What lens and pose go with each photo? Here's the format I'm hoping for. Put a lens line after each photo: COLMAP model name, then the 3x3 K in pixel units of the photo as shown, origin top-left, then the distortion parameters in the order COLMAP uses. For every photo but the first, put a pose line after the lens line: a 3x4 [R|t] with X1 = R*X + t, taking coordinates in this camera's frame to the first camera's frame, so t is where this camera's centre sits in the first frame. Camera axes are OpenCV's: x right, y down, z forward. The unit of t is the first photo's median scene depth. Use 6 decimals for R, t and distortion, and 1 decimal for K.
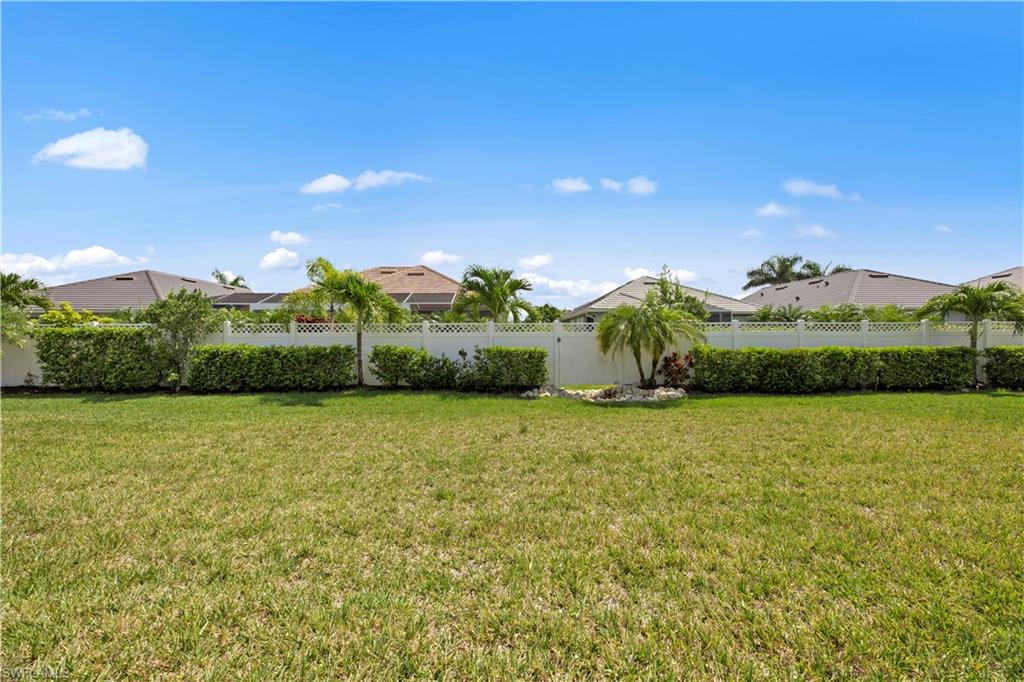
lens RADIAL K [[413.6, 0, 511.3], [0, 413.6, 339.6], [0, 0, 1]] dist [-0.003233, -0.000899]
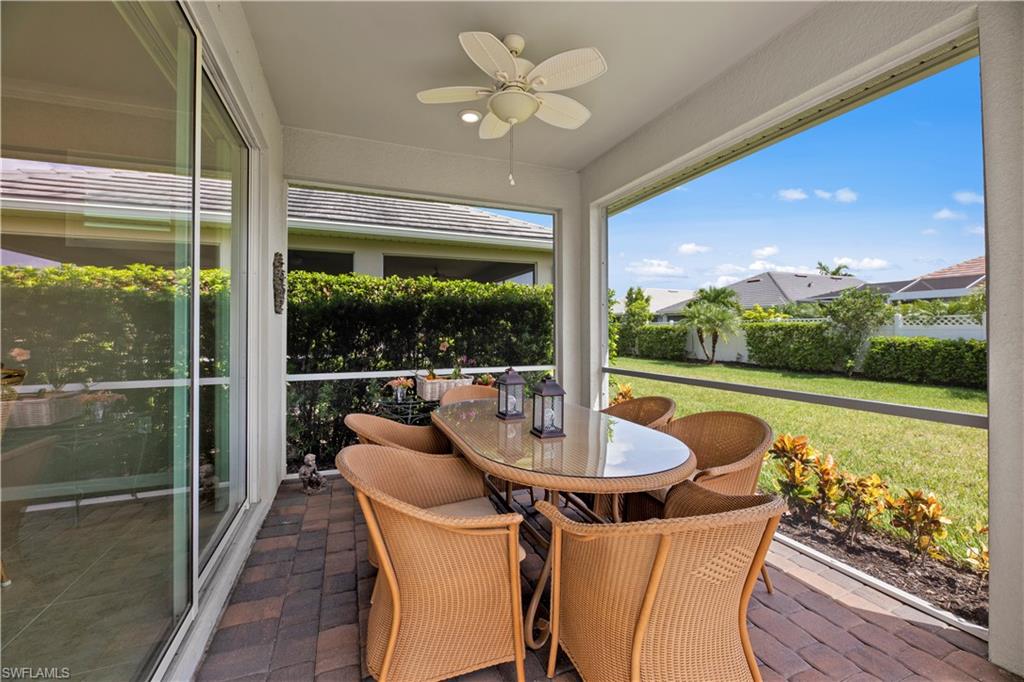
lens RADIAL K [[420.4, 0, 510.5], [0, 420.4, 323.4], [0, 0, 1]] dist [-0.002123, -0.001002]
pose [[0.353015, -0.011011, -0.935553, -0.038912], [-0.001943, 0.999920, -0.012502, -0.005666], [0.935616, 0.006231, 0.352965, -0.295406]]
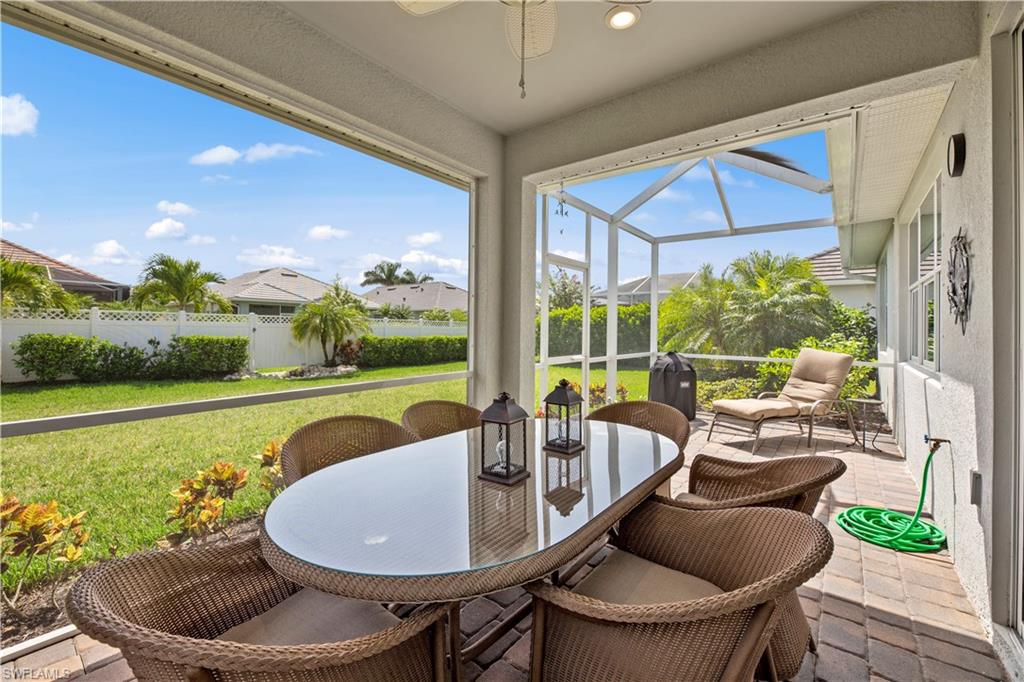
lens RADIAL K [[414.8, 0, 510.2], [0, 414.8, 336.0], [0, 0, 1]] dist [-0.000146, -0.002888]
pose [[0.632819, -0.000712, 0.774299, -0.343279], [-0.013298, 0.999842, 0.011787, -0.005313], [-0.774185, -0.017755, 0.632710, -0.298433]]
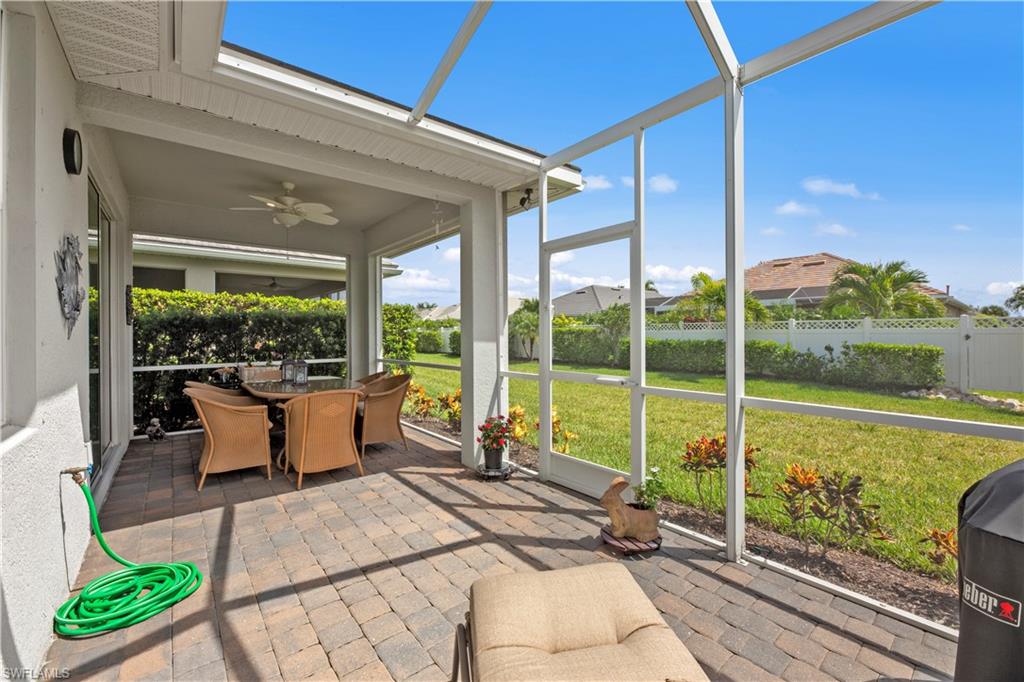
lens RADIAL K [[418.4, 0, 514.6], [0, 418.4, 335.0], [0, 0, 1]] dist [0.000259, -0.003322]
pose [[0.624474, 0.006167, -0.781021, 0.214123], [-0.000872, 0.999974, 0.007199, -0.008952], [0.781045, -0.003815, 0.624463, -0.300878]]
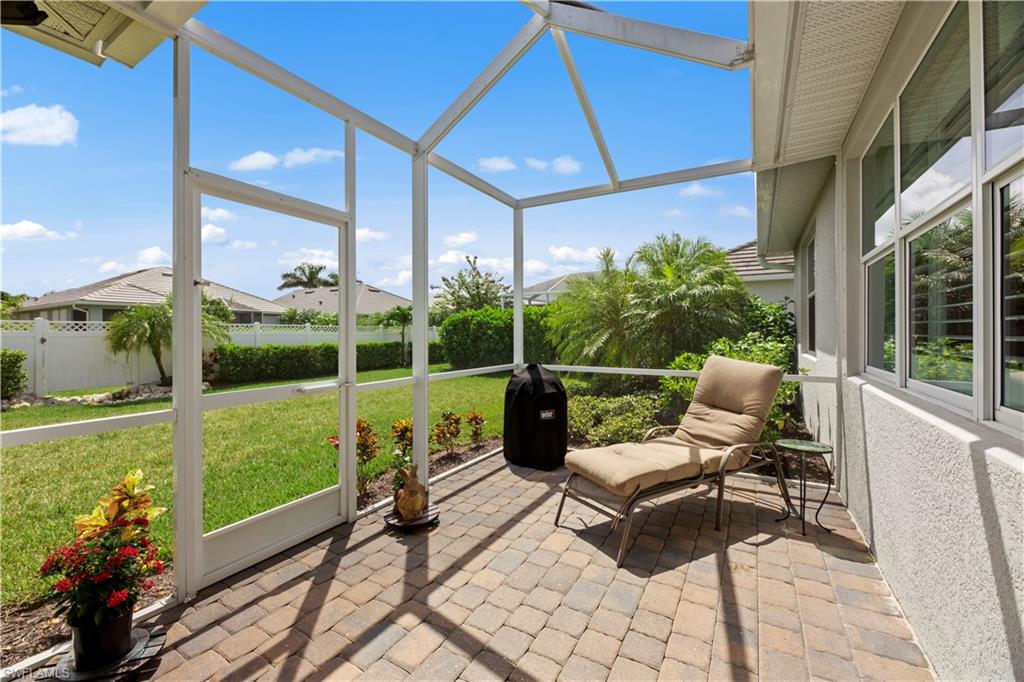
lens RADIAL K [[405.4, 0, 515.3], [0, 405.4, 346.6], [0, 0, 1]] dist [-0.007560, -0.000319]
pose [[0.514950, -0.025722, 0.856834, -0.095357], [0.003716, 0.999607, 0.027775, -0.006397], [-0.857212, -0.011119, 0.514844, -0.288577]]
